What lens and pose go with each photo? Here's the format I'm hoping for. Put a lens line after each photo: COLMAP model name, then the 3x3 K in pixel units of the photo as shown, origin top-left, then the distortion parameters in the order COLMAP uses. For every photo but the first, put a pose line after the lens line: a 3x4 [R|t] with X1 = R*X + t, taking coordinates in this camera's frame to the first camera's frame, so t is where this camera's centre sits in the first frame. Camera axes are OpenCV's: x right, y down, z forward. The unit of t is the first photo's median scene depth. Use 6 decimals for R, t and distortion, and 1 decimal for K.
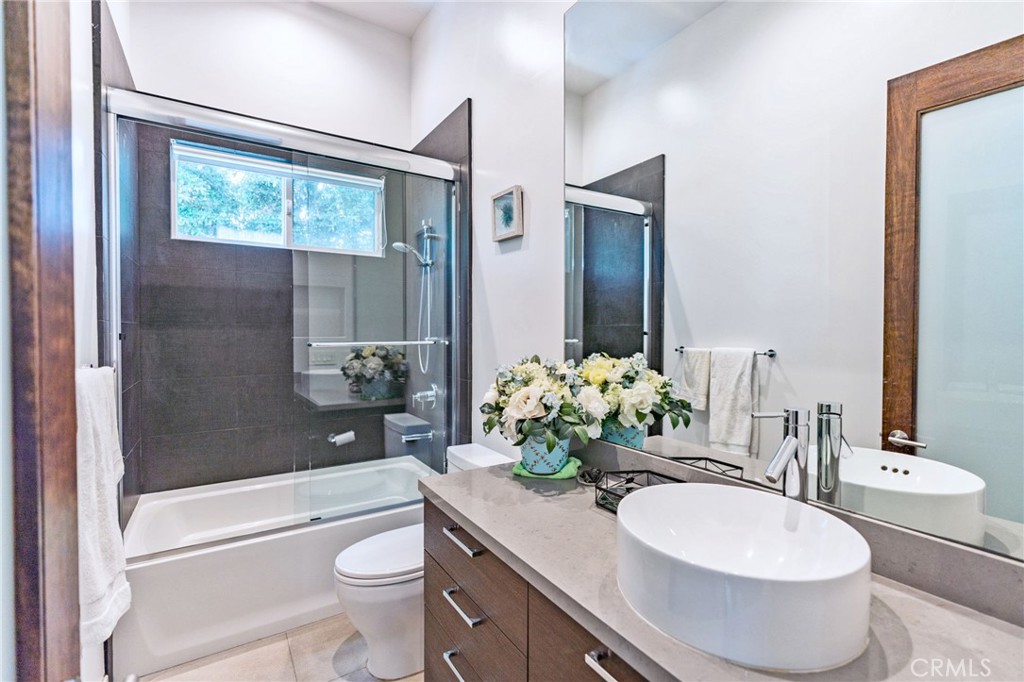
lens RADIAL K [[458.0, 0, 512.0], [0, 458.0, 341.0], [0, 0, 1]] dist [-0.000067, -0.000085]
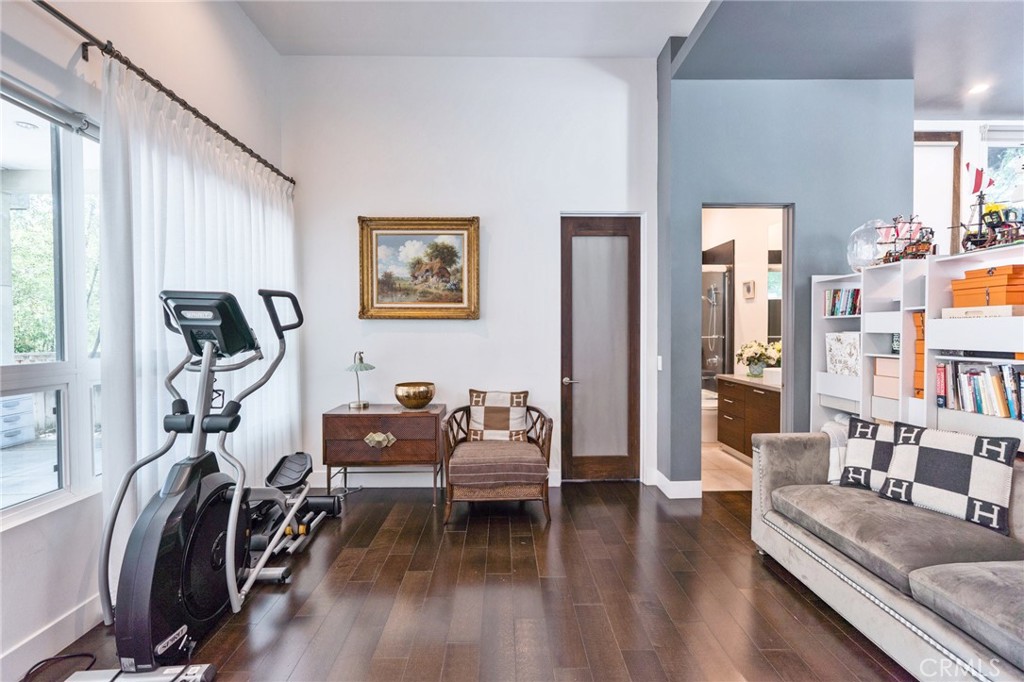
lens RADIAL K [[458.0, 0, 512.0], [0, 458.0, 341.0], [0, 0, 1]] dist [-0.000067, -0.000085]
pose [[0.850090, 0.001432, -0.526635, 0.298539], [-0.001230, 0.999999, 0.000734, 0.038594], [0.526636, 0.000023, 0.850091, -2.679937]]
